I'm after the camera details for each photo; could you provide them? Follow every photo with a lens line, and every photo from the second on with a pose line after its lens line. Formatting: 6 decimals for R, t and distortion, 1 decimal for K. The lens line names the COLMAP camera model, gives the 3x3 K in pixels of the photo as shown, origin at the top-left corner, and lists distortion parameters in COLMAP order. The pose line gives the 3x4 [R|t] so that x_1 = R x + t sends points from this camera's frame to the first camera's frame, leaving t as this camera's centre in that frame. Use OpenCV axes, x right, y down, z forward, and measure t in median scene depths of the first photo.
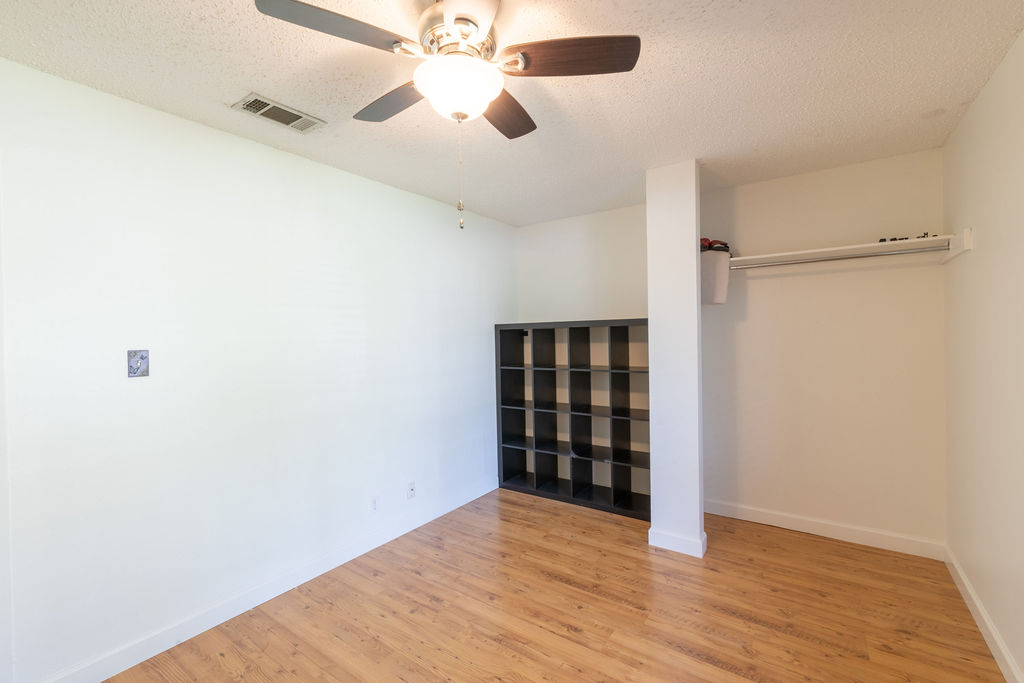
lens RADIAL K [[441.1, 0, 510.0], [0, 441.1, 338.5], [0, 0, 1]] dist [0.002741, -0.001694]
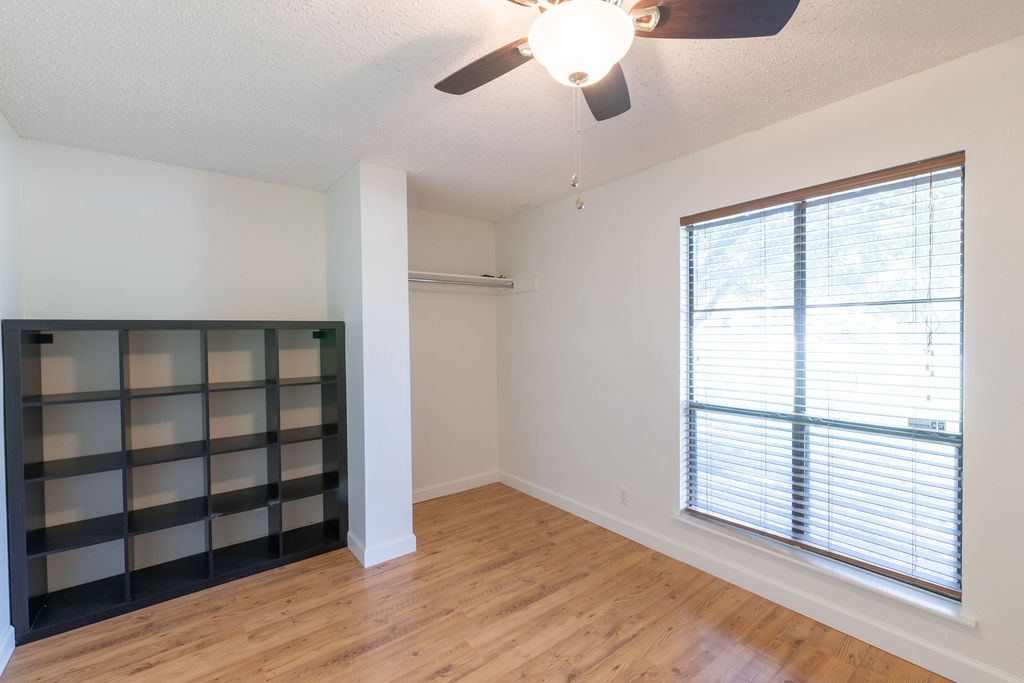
lens RADIAL K [[441.1, 0, 507.3], [0, 441.1, 336.8], [0, 0, 1]] dist [0.002741, -0.001694]
pose [[0.291116, 0.014296, 0.956581, -0.548688], [0.020970, 0.999553, -0.021320, 0.016433], [-0.956458, 0.026267, 0.290686, 0.505209]]
